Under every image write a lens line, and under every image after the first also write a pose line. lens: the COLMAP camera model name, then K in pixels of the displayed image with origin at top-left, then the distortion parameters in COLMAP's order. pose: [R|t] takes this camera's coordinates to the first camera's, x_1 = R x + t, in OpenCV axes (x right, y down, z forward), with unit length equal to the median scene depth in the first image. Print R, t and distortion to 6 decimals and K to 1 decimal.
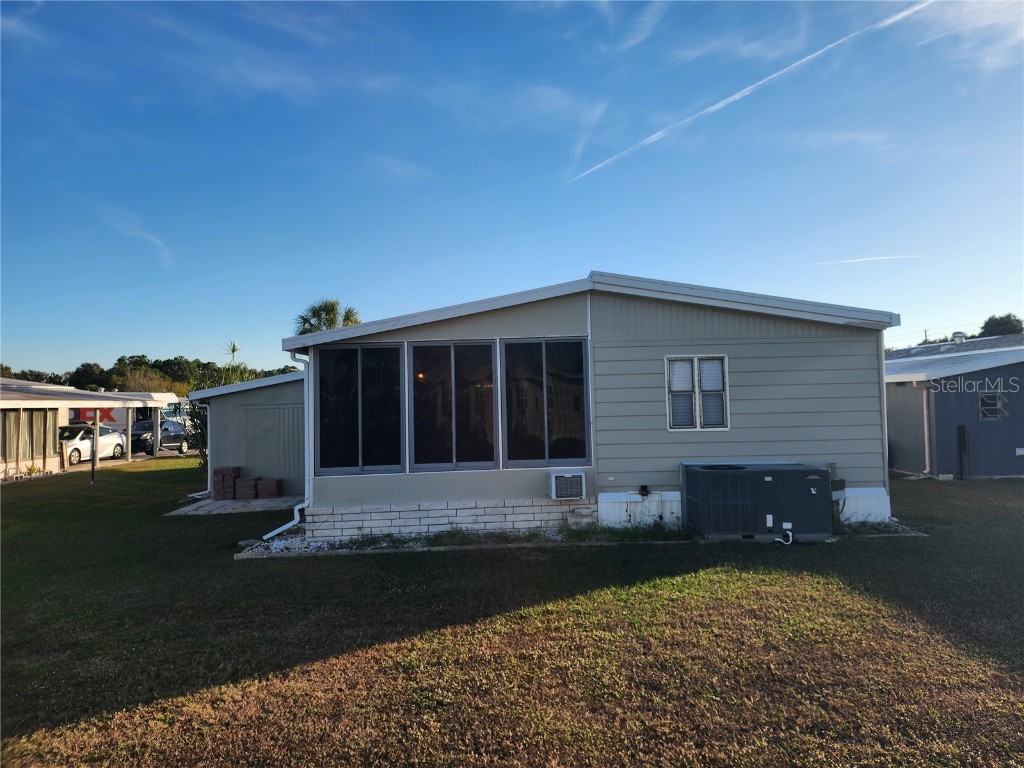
lens RADIAL K [[688.6, 0, 509.3], [0, 688.6, 396.1], [0, 0, 1]] dist [0.117202, -0.110981]
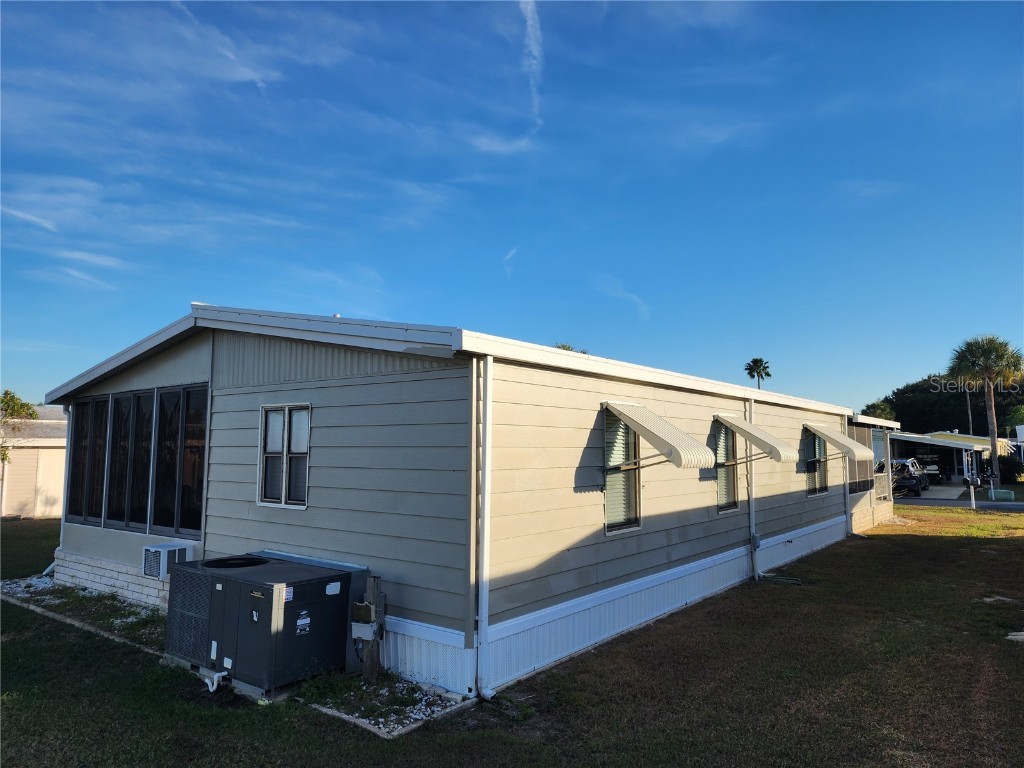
lens RADIAL K [[691.4, 0, 526.5], [0, 691.4, 388.6], [0, 0, 1]] dist [0.050975, -0.068733]
pose [[0.776883, -0.026801, -0.629074, 0.932156], [-0.017543, 0.997784, -0.064175, -0.031819], [0.629400, 0.060893, 0.774692, 0.589052]]
